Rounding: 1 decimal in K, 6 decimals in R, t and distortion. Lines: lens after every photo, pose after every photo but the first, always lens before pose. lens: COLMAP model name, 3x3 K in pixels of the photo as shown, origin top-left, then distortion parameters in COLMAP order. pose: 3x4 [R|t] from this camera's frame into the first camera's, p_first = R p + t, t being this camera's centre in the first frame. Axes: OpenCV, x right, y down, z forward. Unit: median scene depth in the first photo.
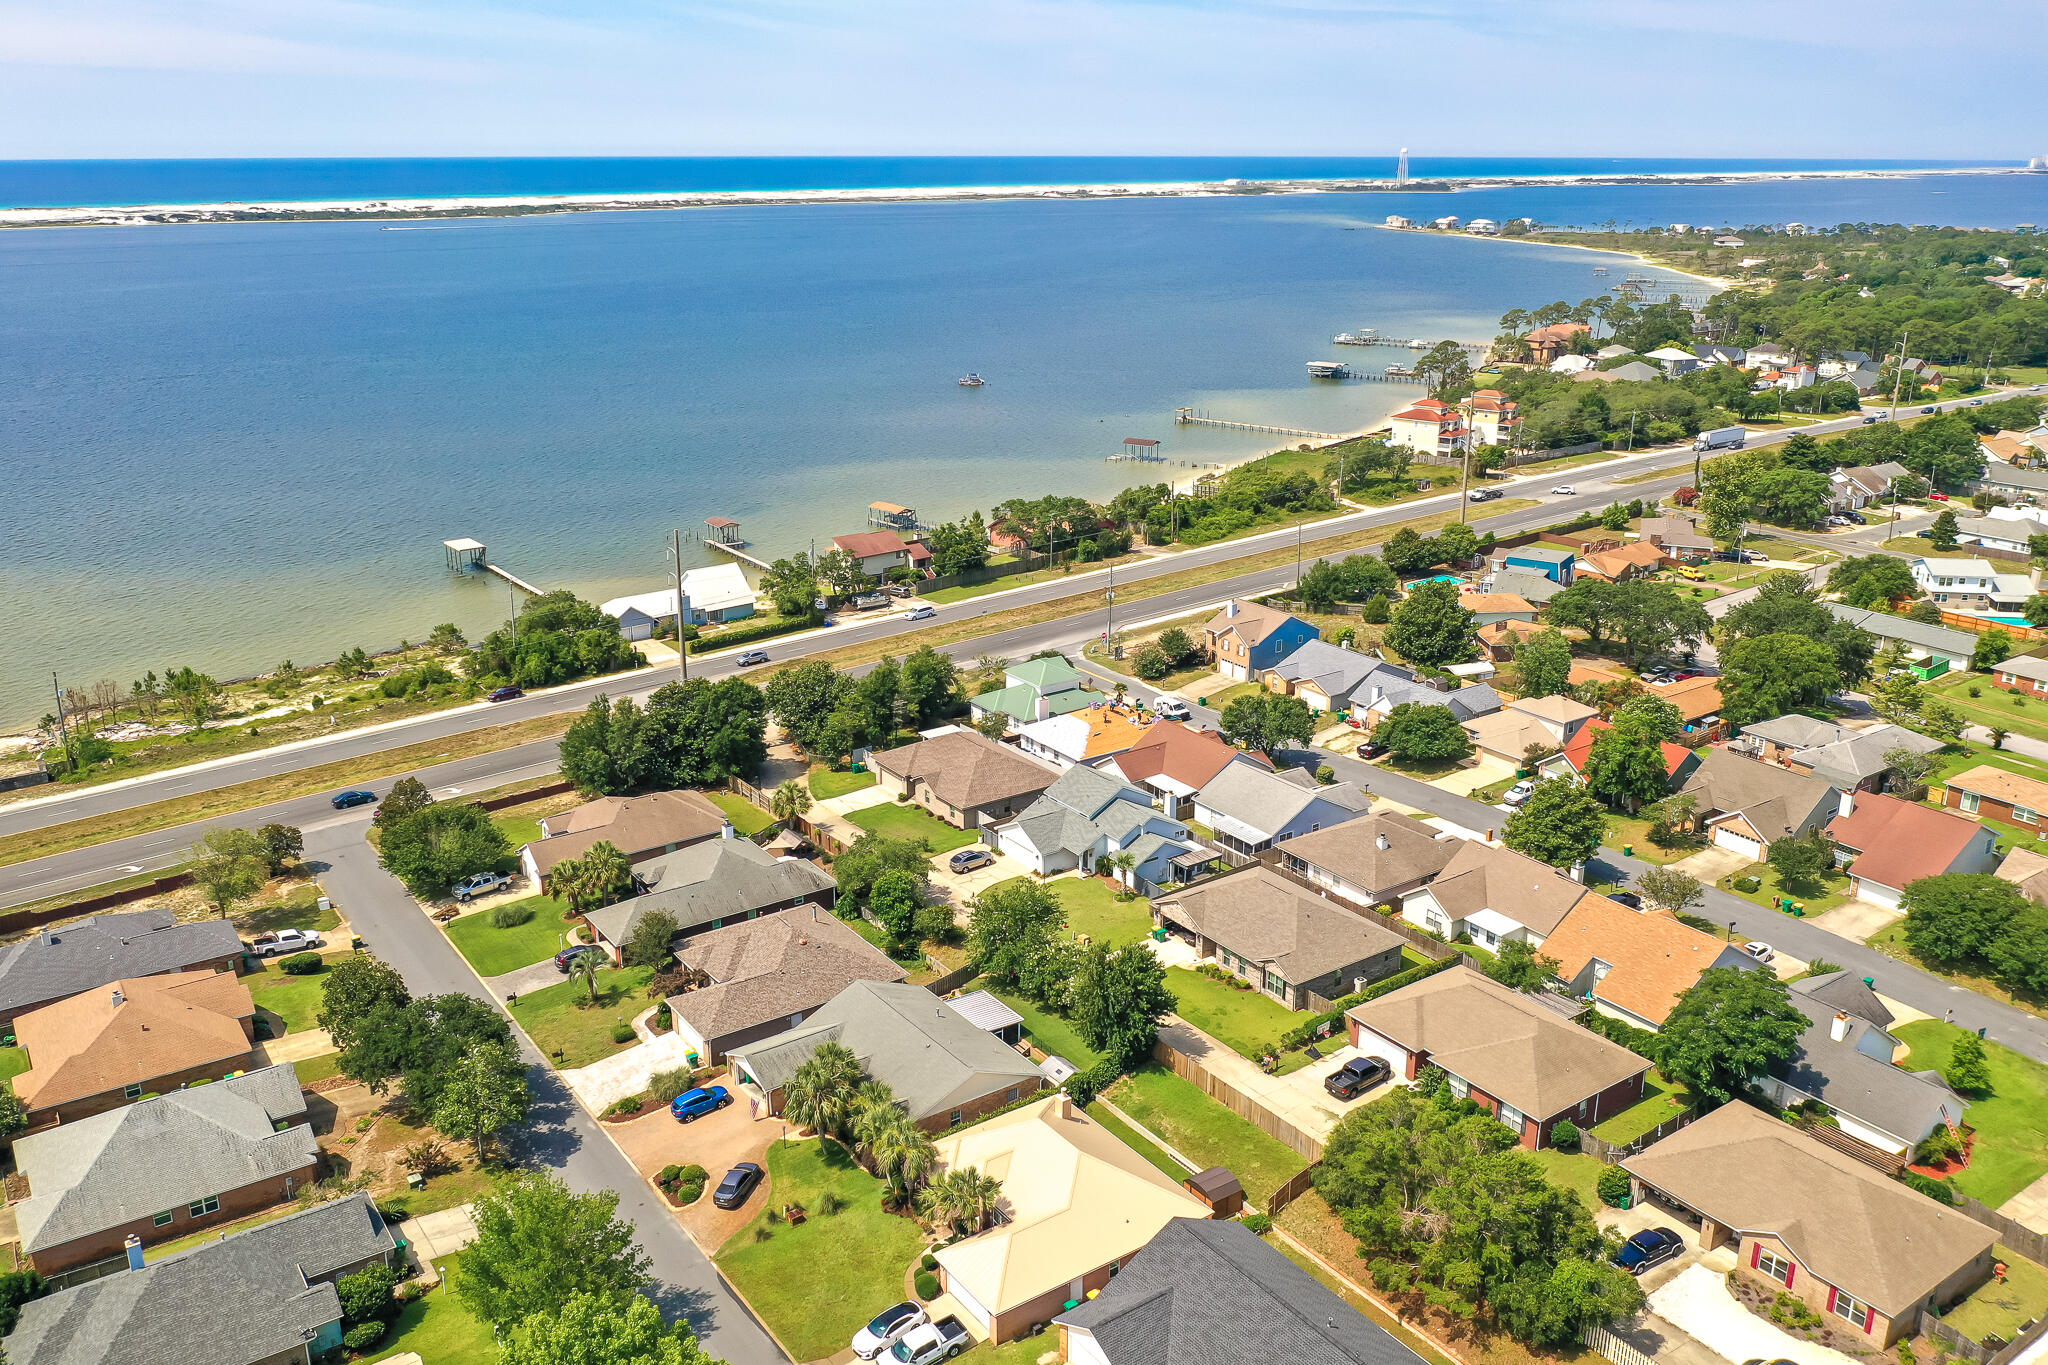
lens RADIAL K [[1637.7, 0, 1025.9], [0, 1637.7, 698.2], [0, 0, 1]] dist [-0.014043, 0.003594]
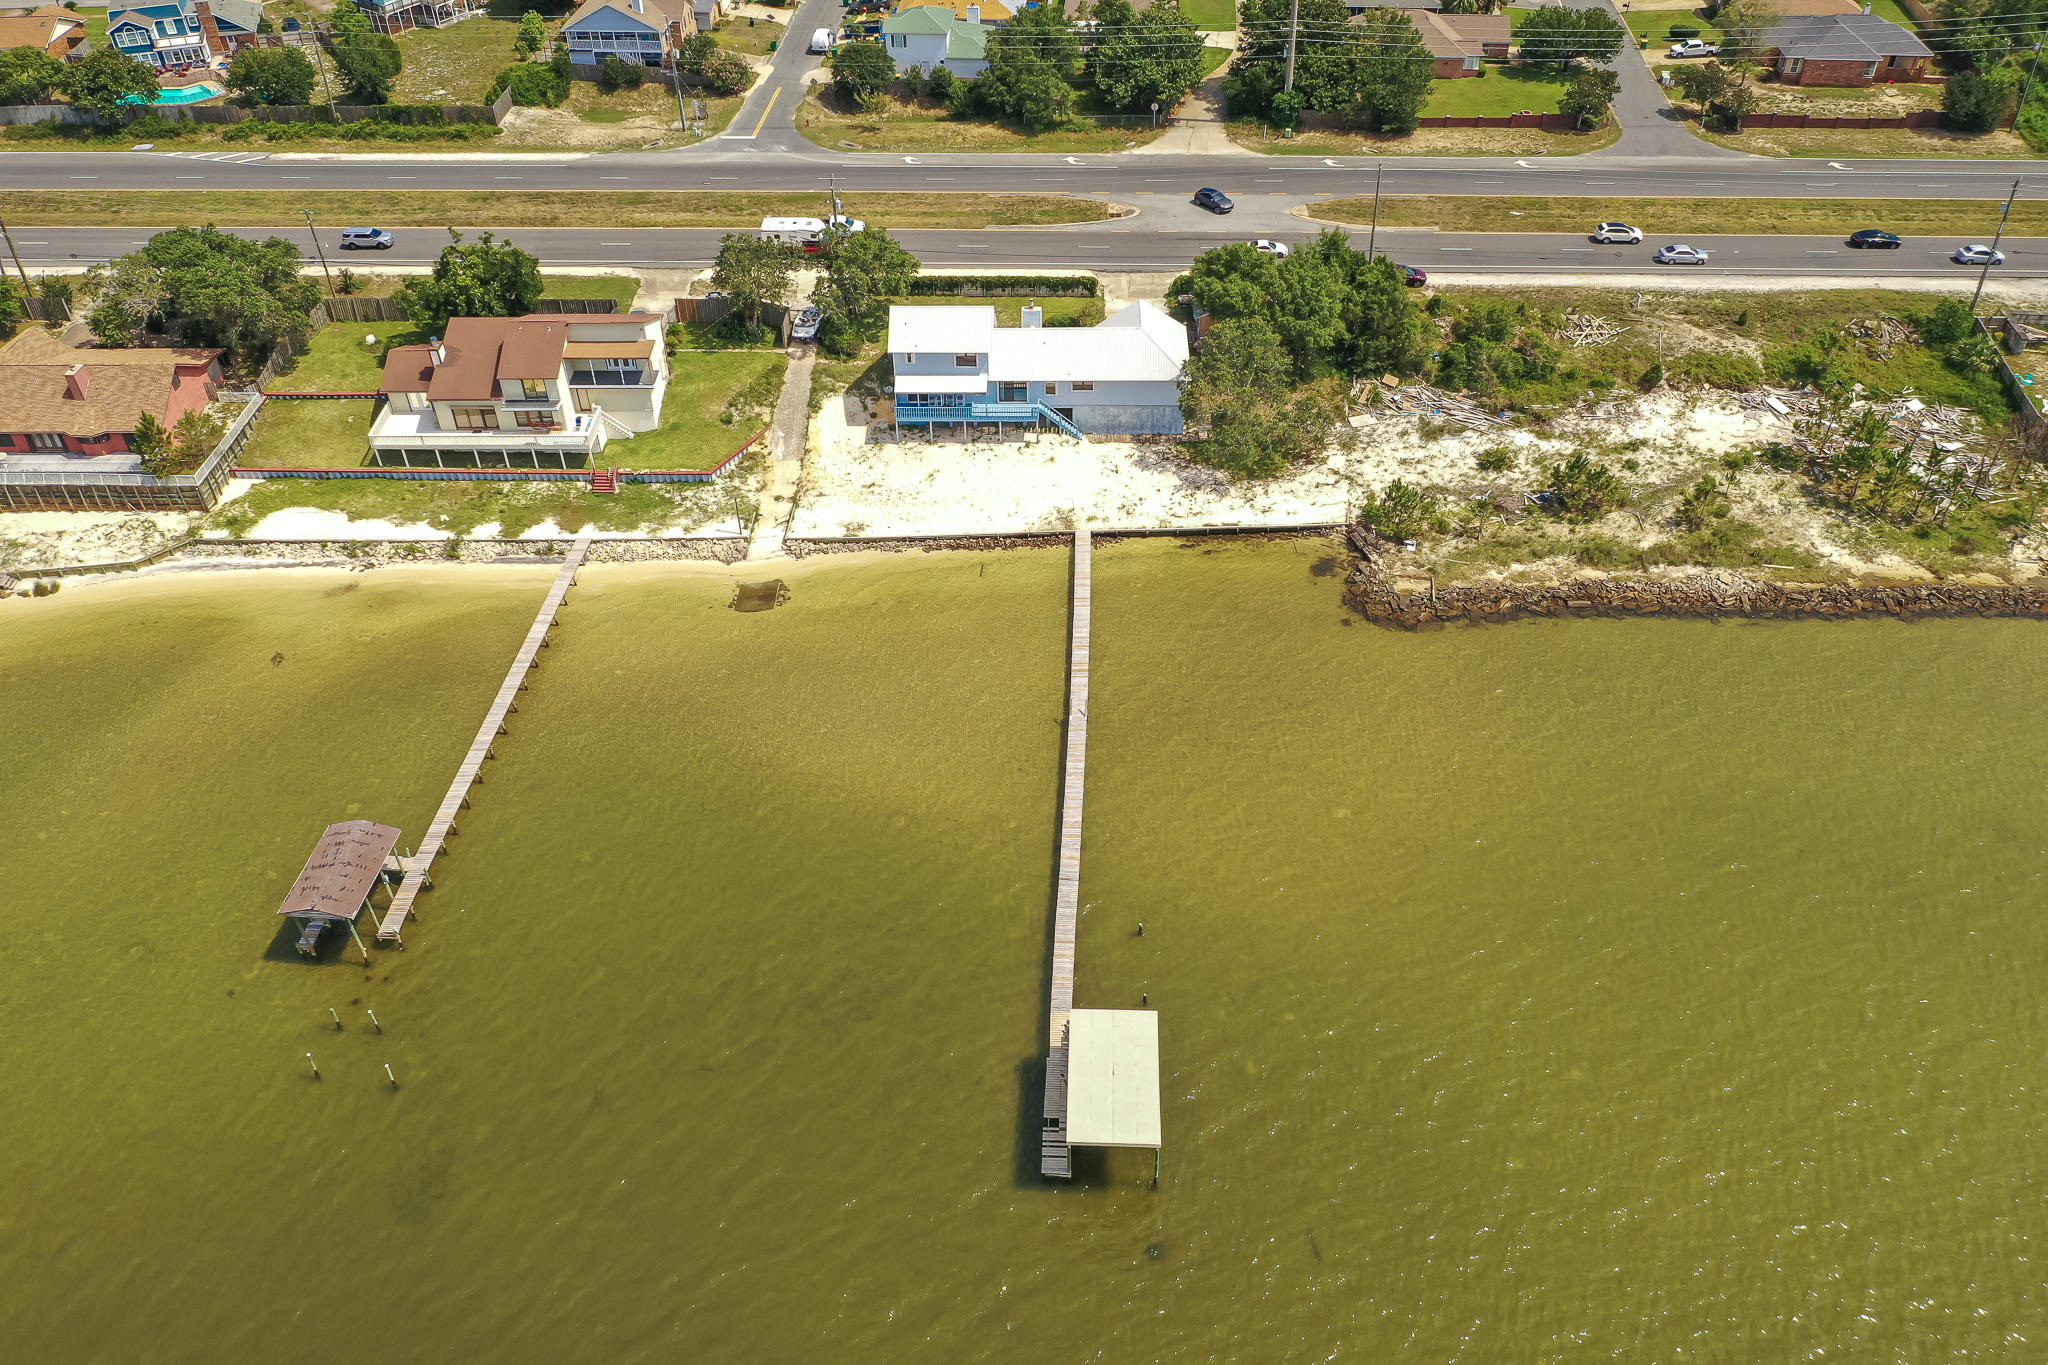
lens RADIAL K [[1600.5, 0, 1024.0], [0, 1600.5, 682.5], [0, 0, 1]] dist [-0.012673, -0.000761]
pose [[-0.761334, -0.413808, 0.499134, -0.447706], [0.222674, 0.556132, 0.800708, -0.362761], [-0.608923, 0.720750, -0.331258, 1.064915]]
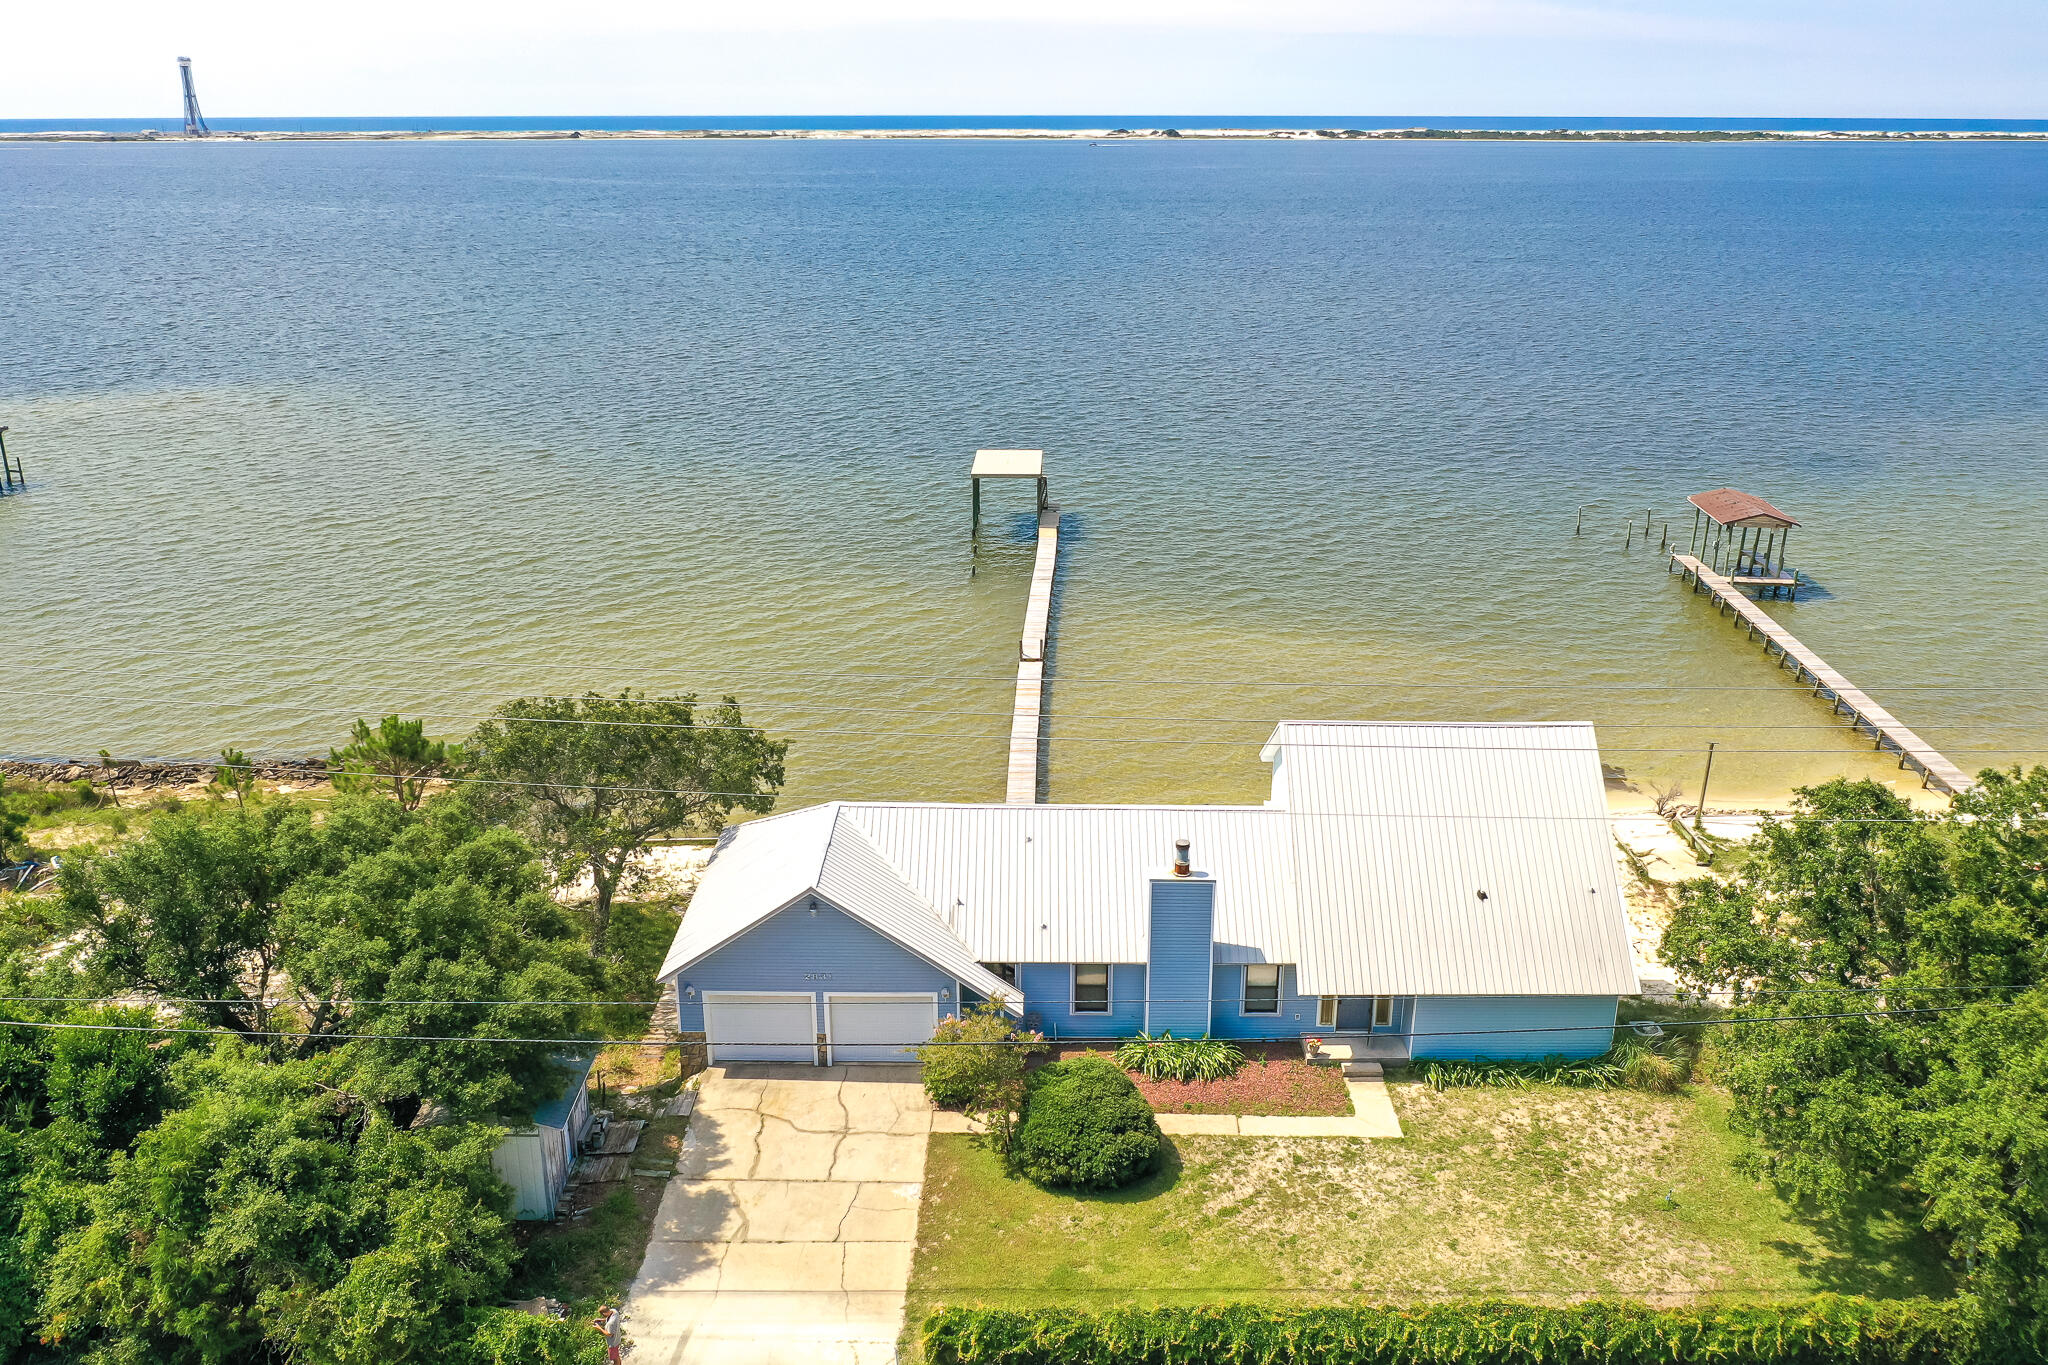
lens RADIAL K [[1621.8, 0, 1024.0], [0, 1621.8, 682.5], [0, 0, 1]] dist [-0.013422, 0.001151]
pose [[0.772105, 0.211026, -0.599434, -0.103902], [-0.202715, 0.975765, 0.082402, -0.077117], [0.602296, 0.057891, 0.796171, 0.711791]]
